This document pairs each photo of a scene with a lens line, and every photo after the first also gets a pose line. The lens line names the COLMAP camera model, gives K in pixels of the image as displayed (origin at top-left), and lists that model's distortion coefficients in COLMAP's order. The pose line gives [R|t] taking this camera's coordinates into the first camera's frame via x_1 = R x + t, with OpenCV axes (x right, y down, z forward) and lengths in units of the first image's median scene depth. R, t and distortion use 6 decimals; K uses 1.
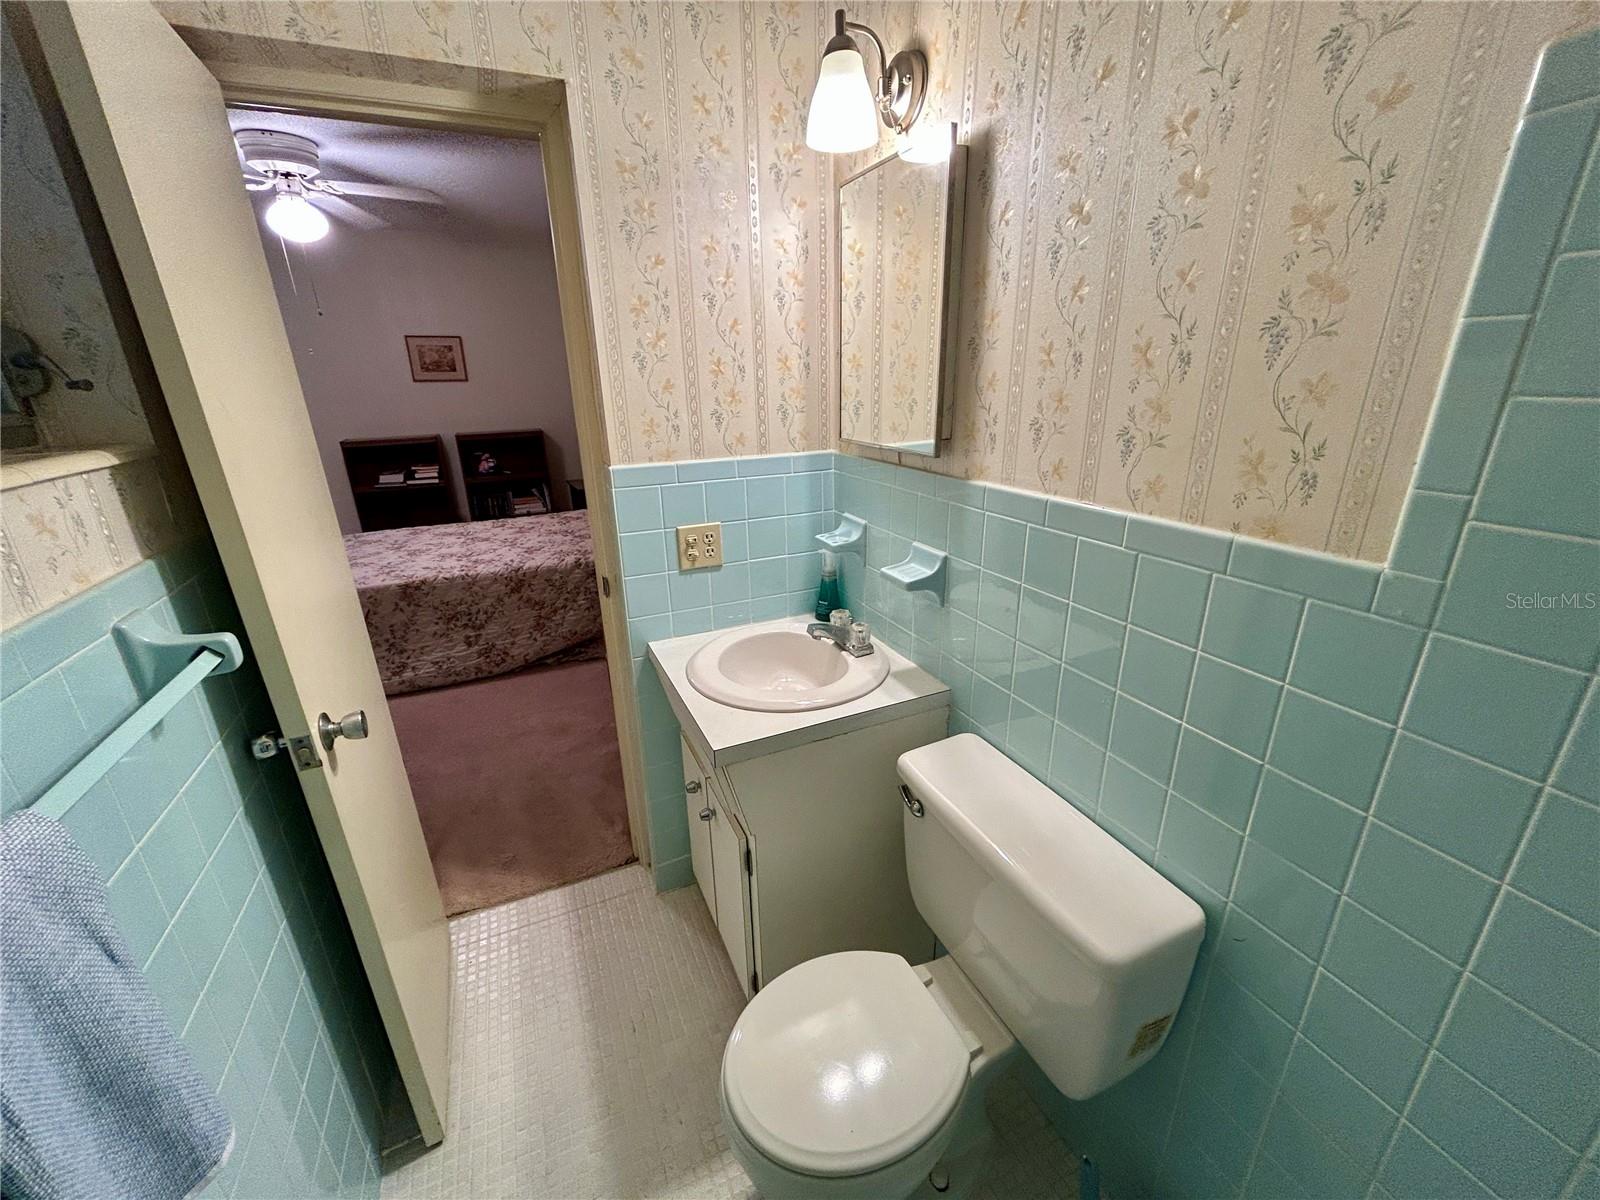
lens RADIAL K [[658.6, 0, 801.7], [0, 658.6, 605.1], [0, 0, 1]] dist [-0.003487, 0.001334]
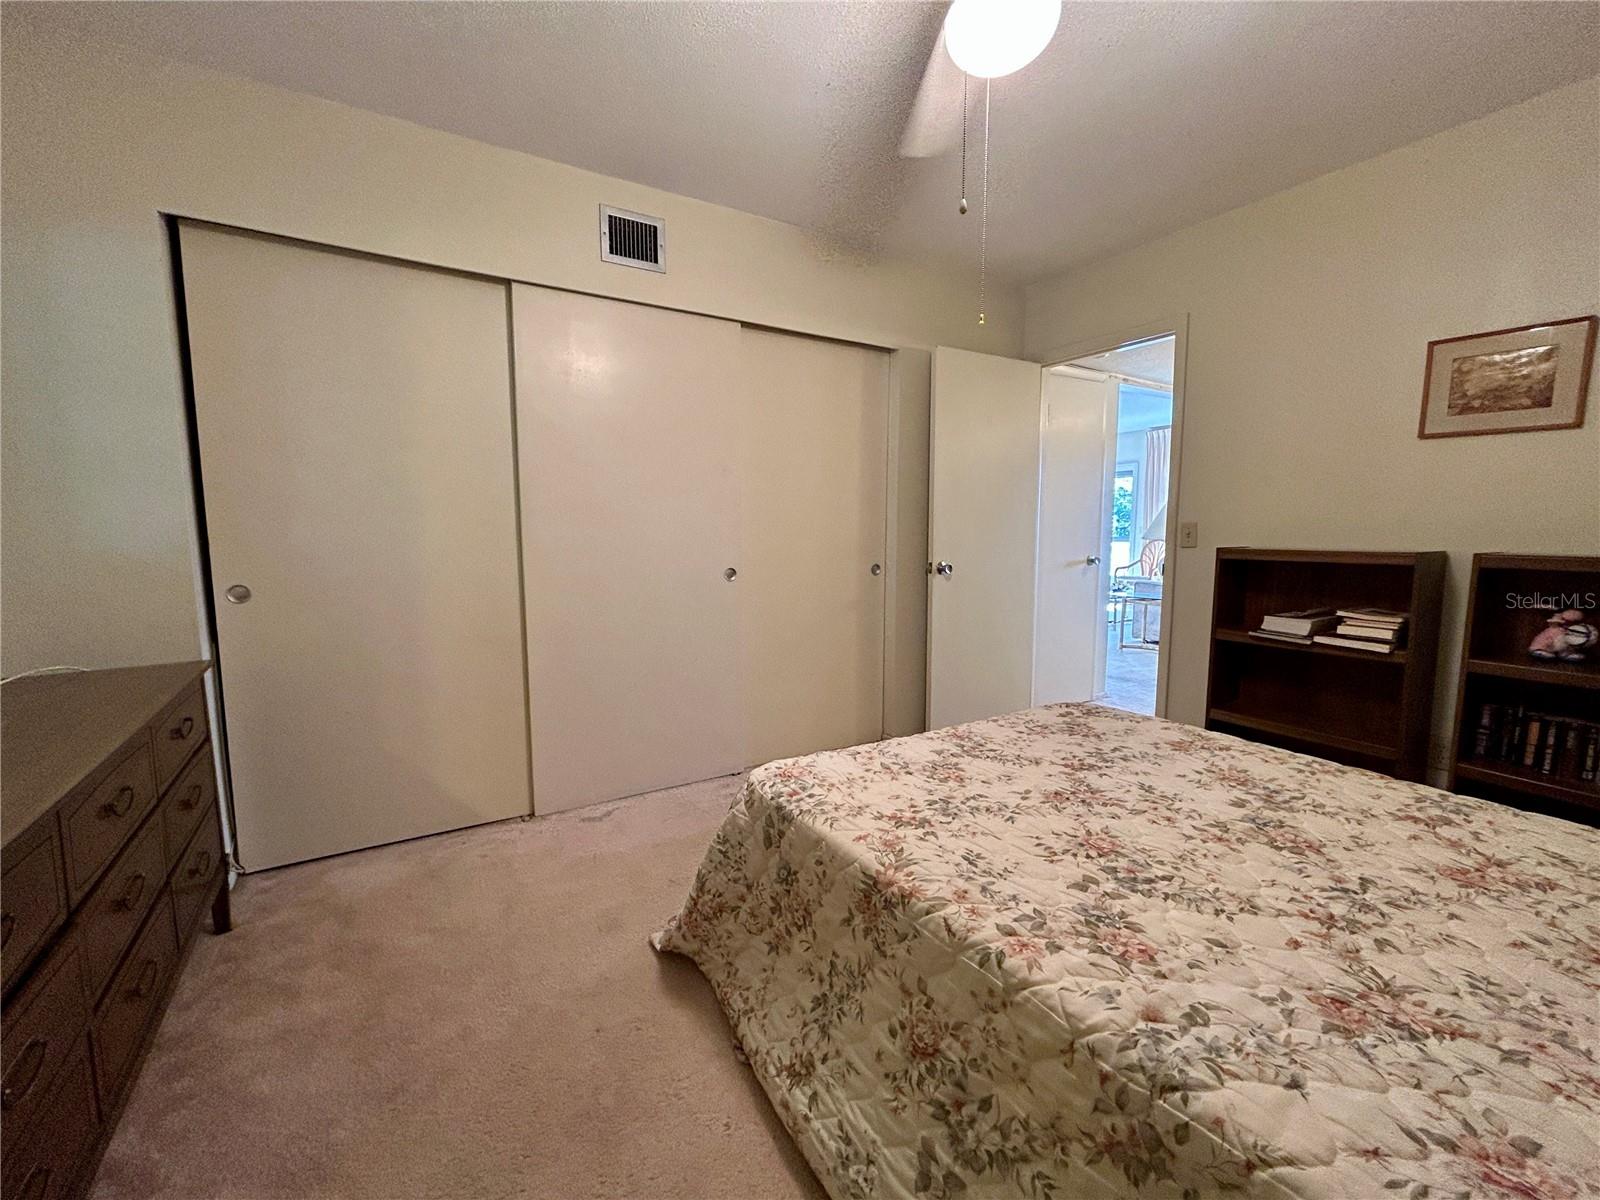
lens RADIAL K [[658.6, 0, 796.2], [0, 658.6, 594.1], [0, 0, 1]] dist [-0.003487, 0.001334]
pose [[0.125385, 0.123880, -0.984344, -0.268804], [-0.338388, 0.938017, 0.074946, -0.188192], [0.932616, 0.323693, 0.159533, 0.843203]]
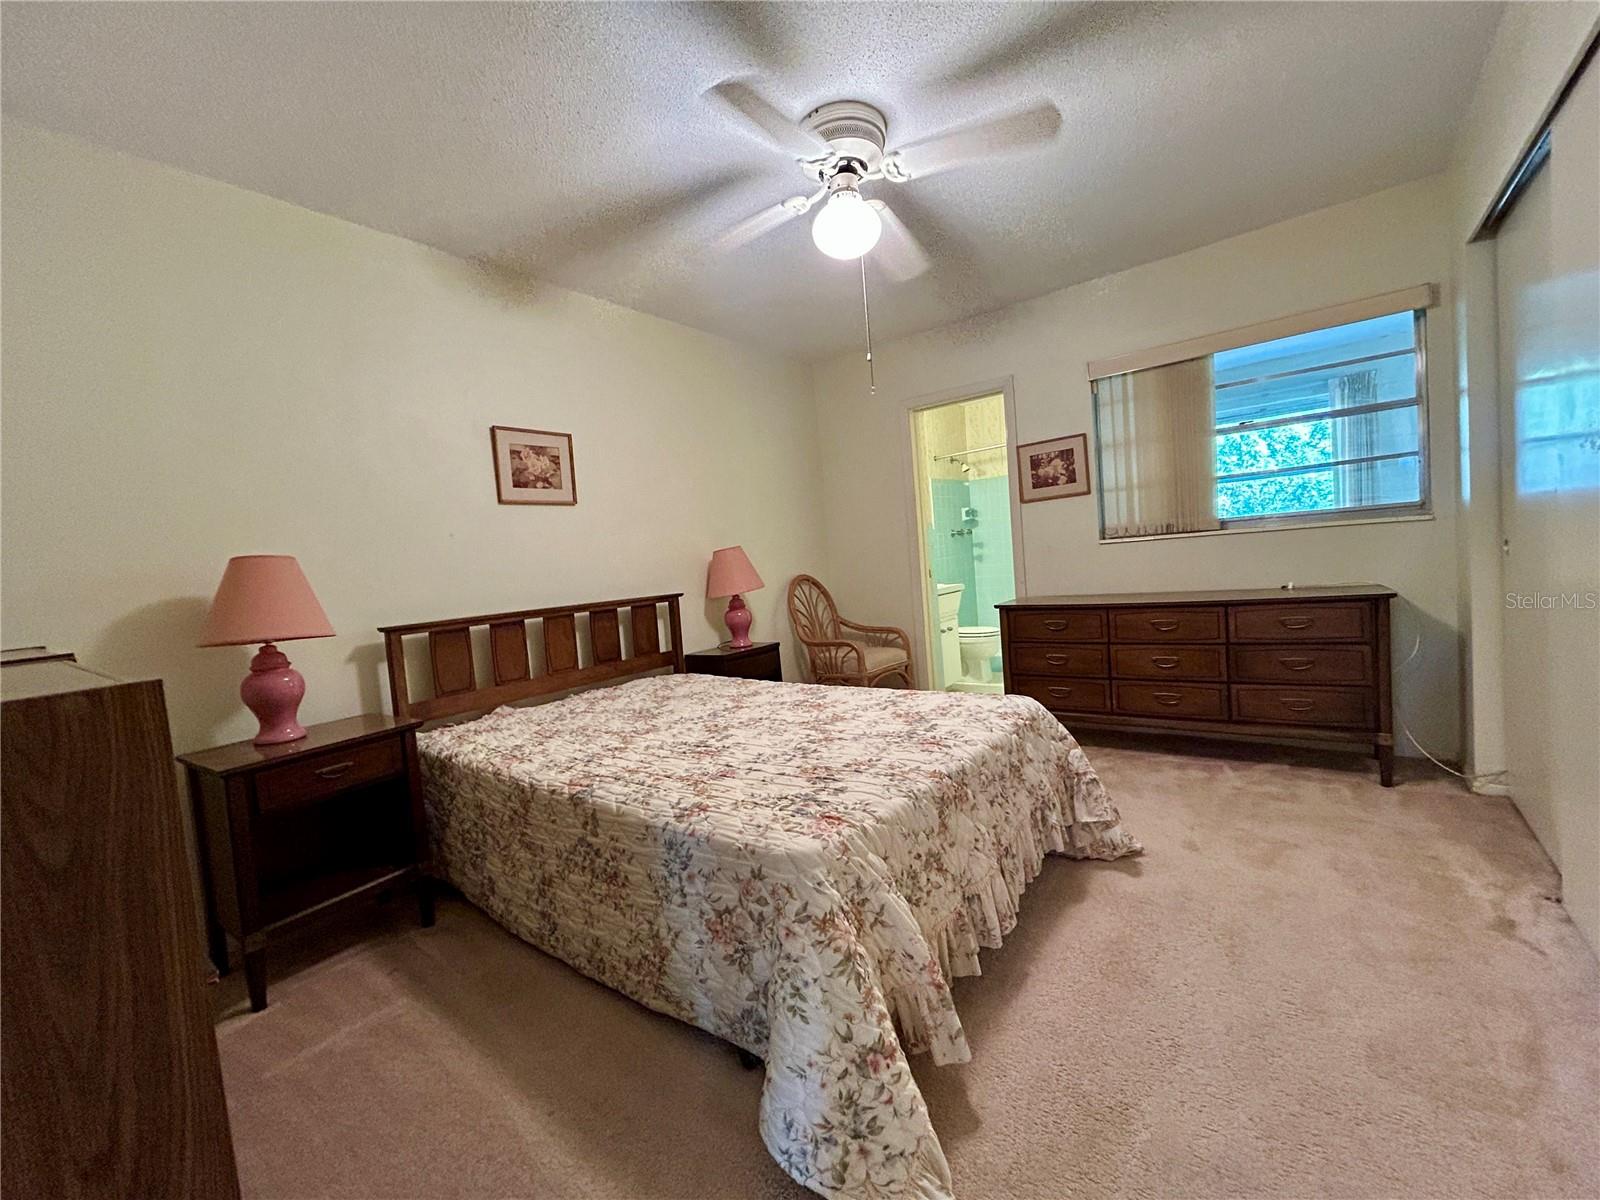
lens RADIAL K [[658.6, 0, 791.2], [0, 658.6, 597.9], [0, 0, 1]] dist [-0.003487, 0.001334]
pose [[-0.456765, 0.001506, 0.889586, -1.242721], [0.388085, 0.900160, 0.197741, -0.349294], [-0.800472, 0.435556, -0.411747, 1.380411]]
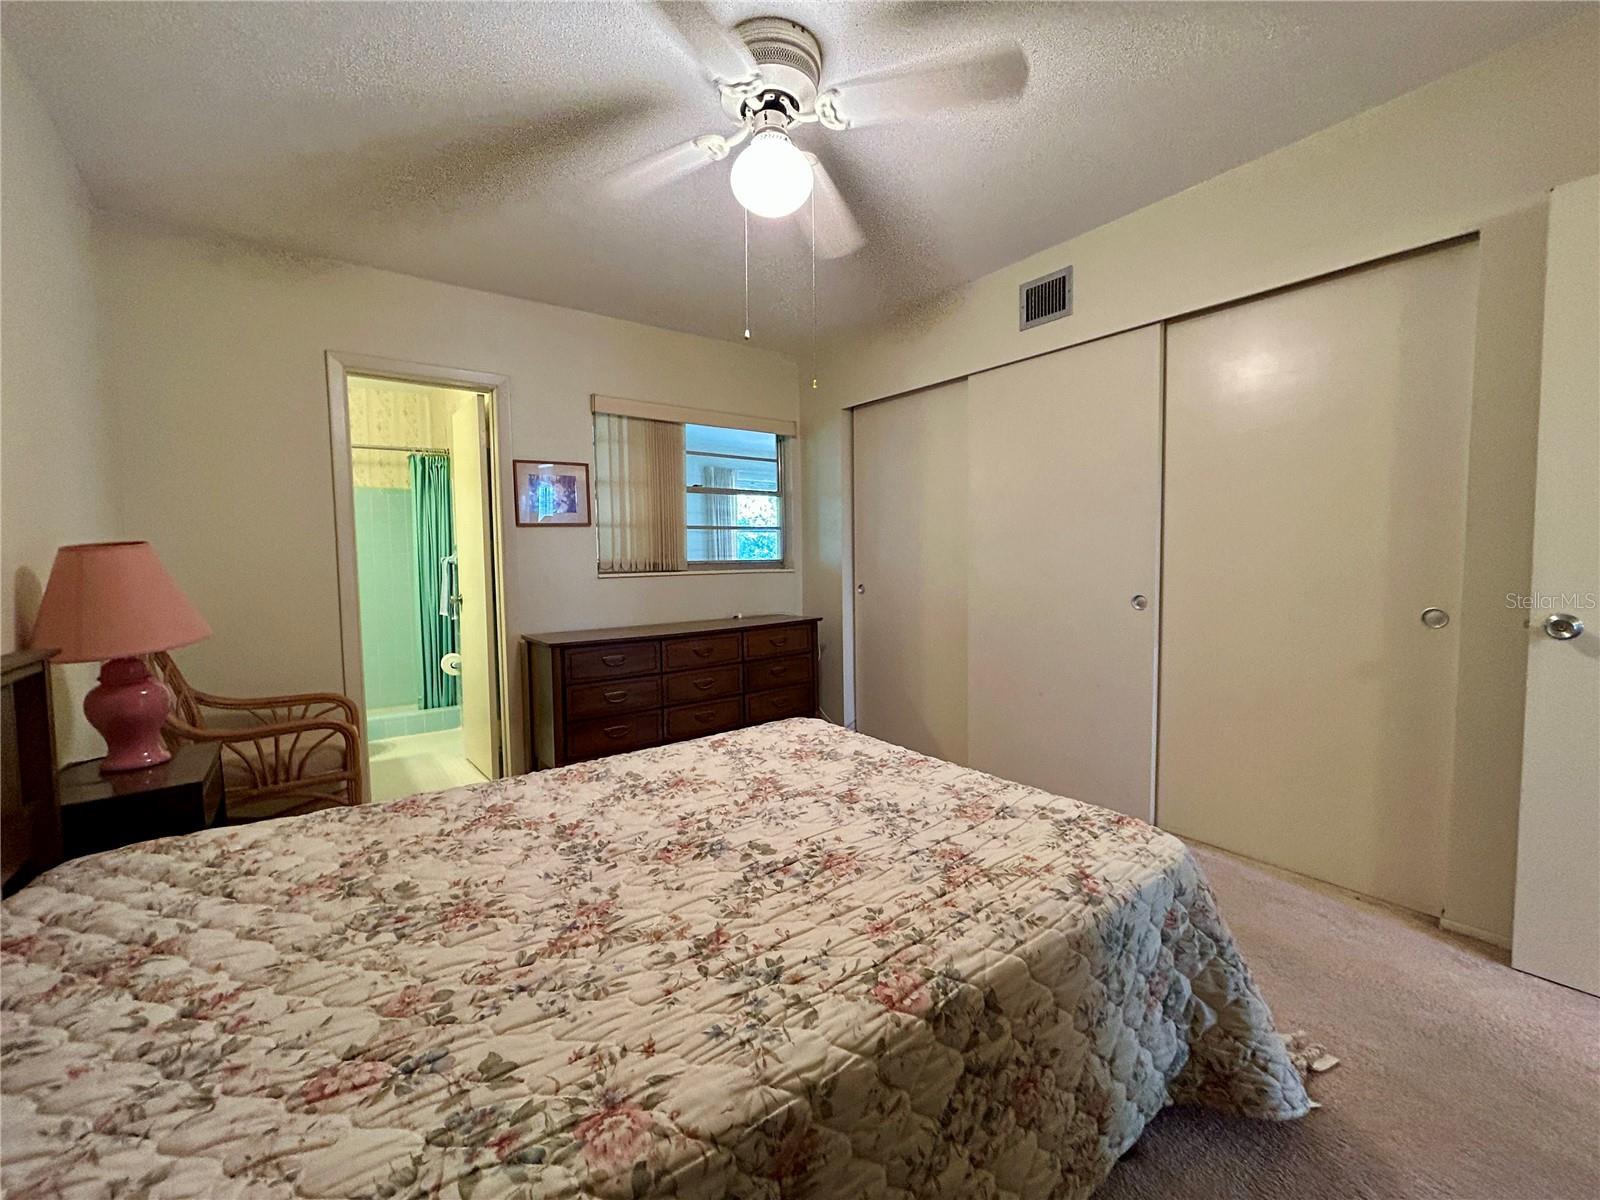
lens RADIAL K [[658.6, 0, 800.9], [0, 658.6, 600.8], [0, 0, 1]] dist [-0.003487, 0.001334]
pose [[-0.976741, 0.046496, -0.209321, -0.587902], [-0.041478, 0.916798, 0.397192, -0.424729], [0.210373, 0.396636, -0.893545, 1.533312]]
